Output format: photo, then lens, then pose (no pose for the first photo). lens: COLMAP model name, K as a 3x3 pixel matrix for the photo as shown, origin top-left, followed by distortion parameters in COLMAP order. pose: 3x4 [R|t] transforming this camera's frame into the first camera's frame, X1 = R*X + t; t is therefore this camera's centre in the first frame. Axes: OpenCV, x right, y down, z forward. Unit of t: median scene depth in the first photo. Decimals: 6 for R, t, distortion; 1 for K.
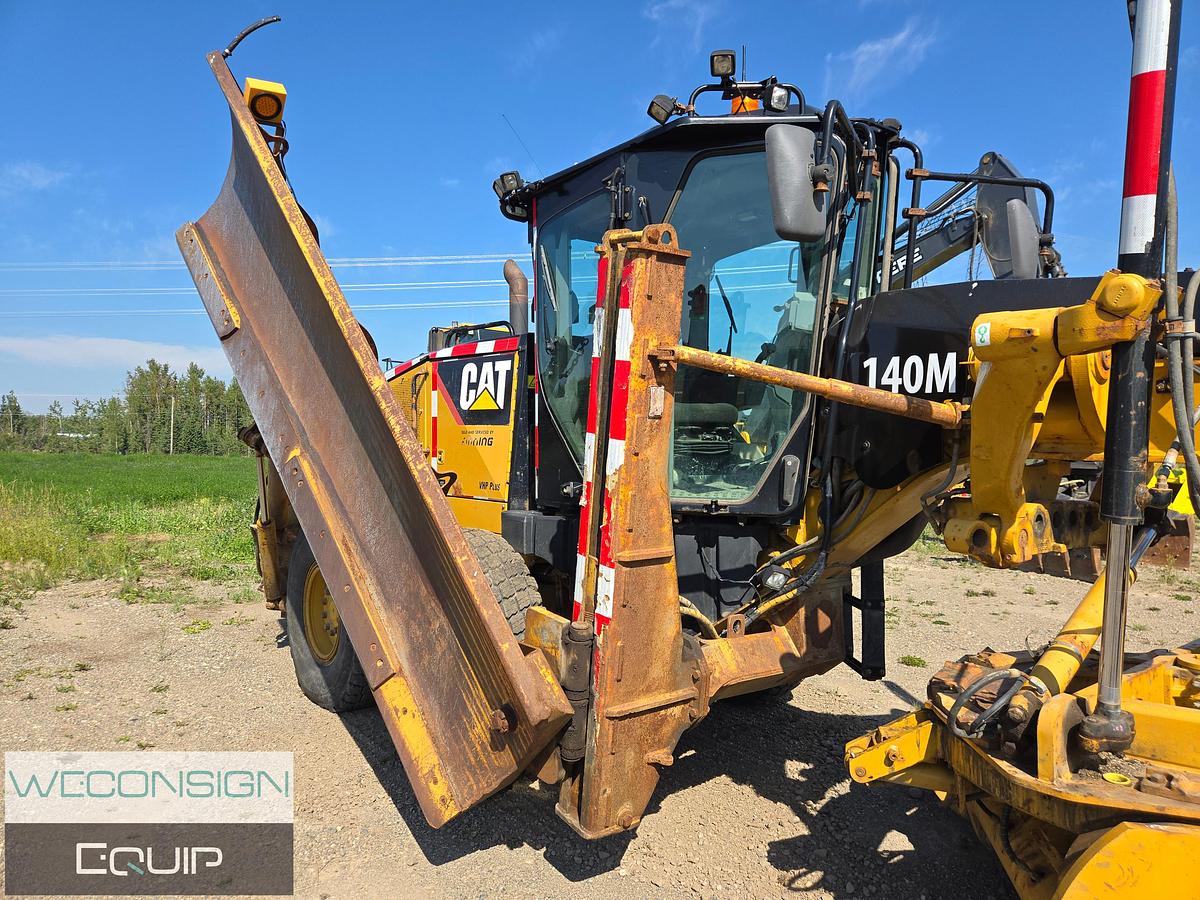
lens RADIAL K [[800.9, 0, 595.8], [0, 800.9, 430.9], [0, 0, 1]] dist [0.072695, -0.071213]
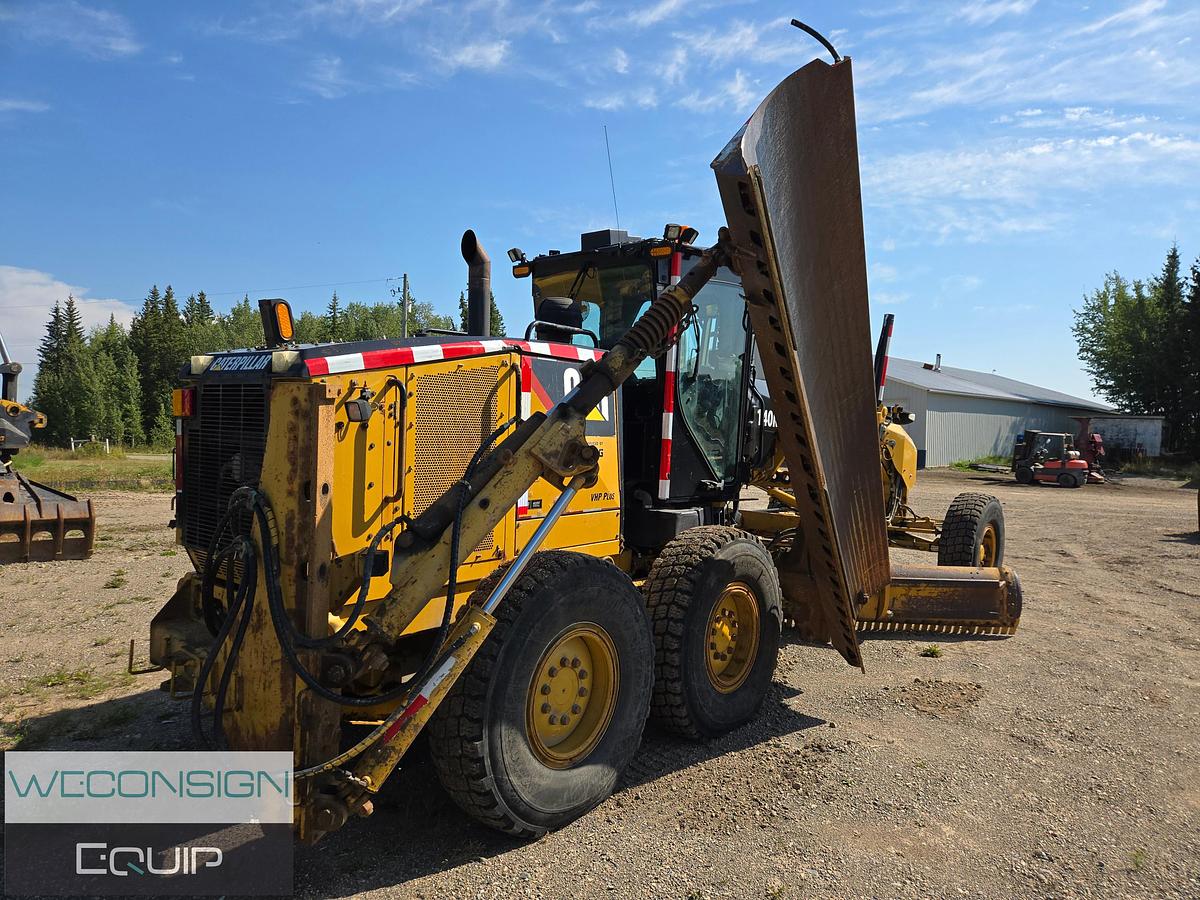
lens RADIAL K [[809.5, 0, 600.8], [0, 809.5, 444.4], [0, 0, 1]] dist [0.065776, -0.049705]
pose [[-0.204002, -0.034077, 0.978377, -1.805175], [-0.037110, 0.998945, 0.027055, -0.039360], [-0.978267, -0.030788, -0.205051, 1.935097]]
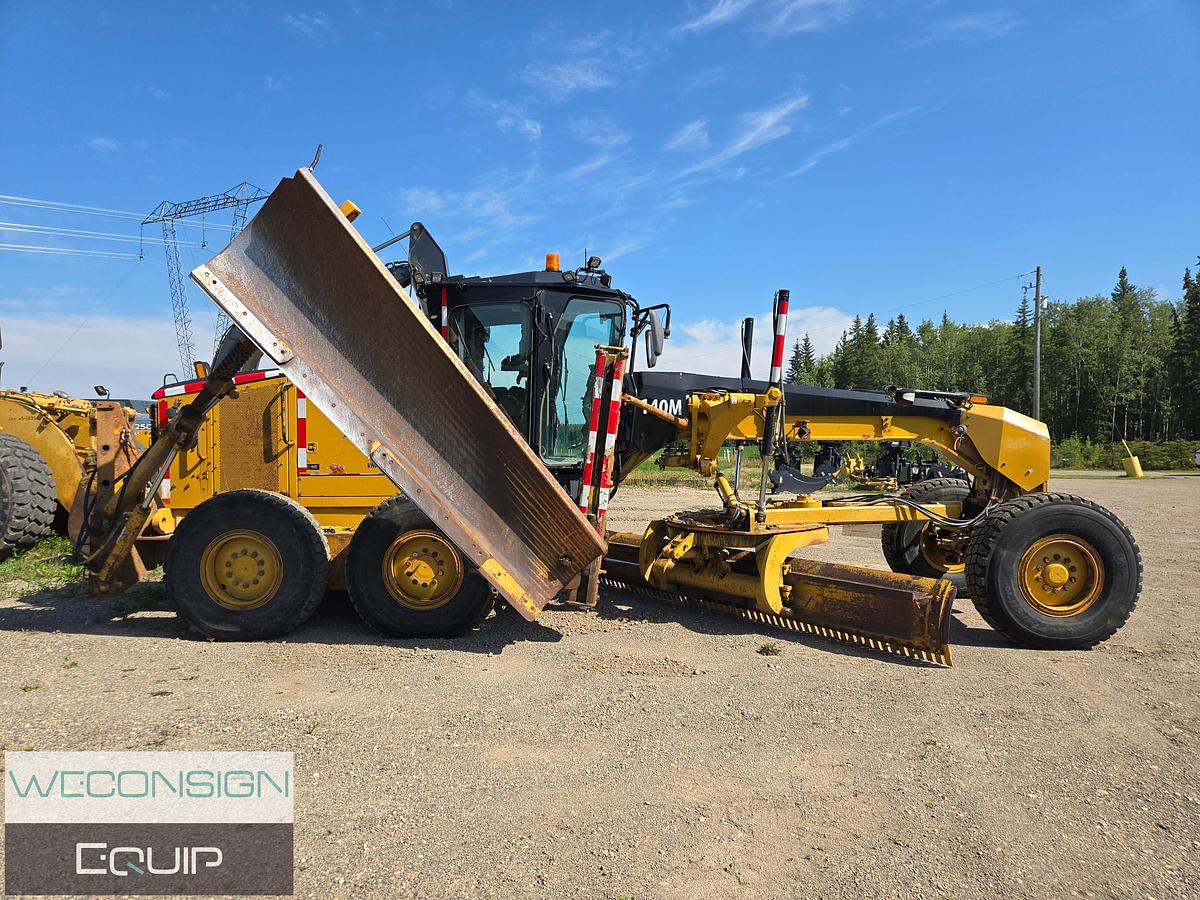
lens RADIAL K [[801.4, 0, 591.6], [0, 801.4, 437.5], [0, 0, 1]] dist [0.065397, -0.058021]
pose [[0.630691, -0.013711, 0.775913, -1.679268], [-0.002788, 0.999797, 0.019934, -0.023180], [-0.776029, -0.014735, 0.630525, -0.408000]]
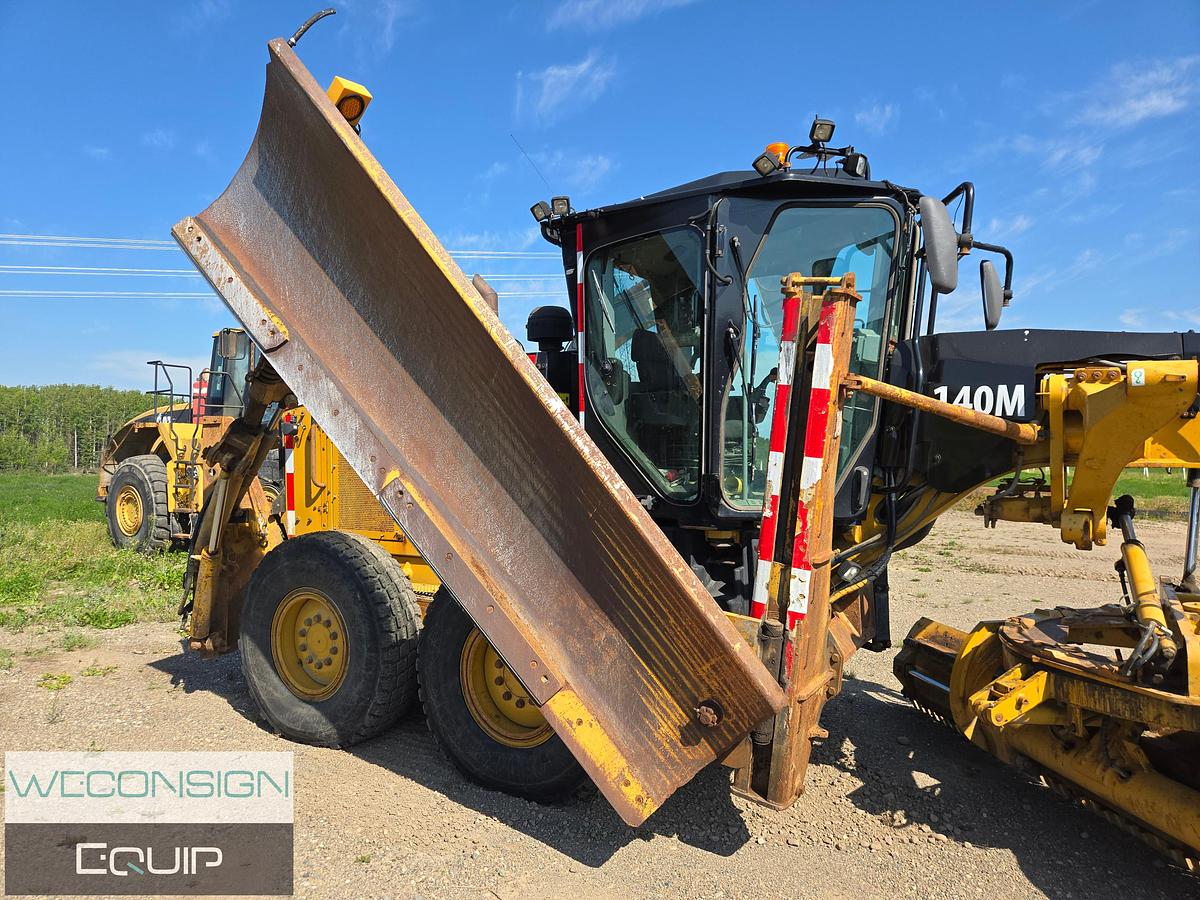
lens RADIAL K [[801.4, 0, 591.6], [0, 801.4, 437.5], [0, 0, 1]] dist [0.065397, -0.058021]
pose [[0.937672, -0.009537, 0.347390, -0.608428], [0.009224, 0.999954, 0.002553, -0.021470], [-0.347398, 0.000811, 0.937717, 0.027737]]
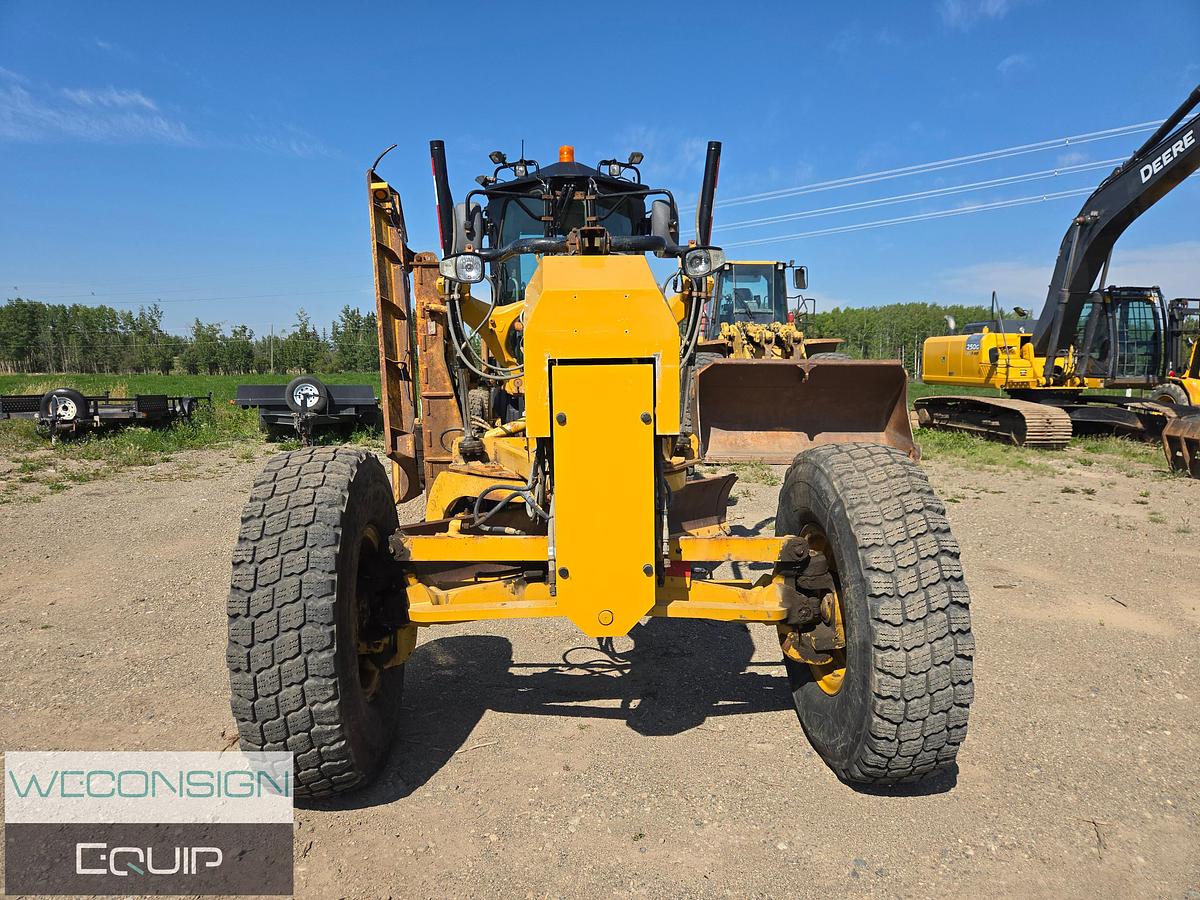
lens RADIAL K [[801.4, 0, 591.6], [0, 801.4, 437.5], [0, 0, 1]] dist [0.065397, -0.058021]
pose [[0.823913, 0.038804, -0.565386, 1.653059], [0.018356, 0.995302, 0.095059, 0.061309], [0.566418, -0.088698, 0.819331, -0.633992]]
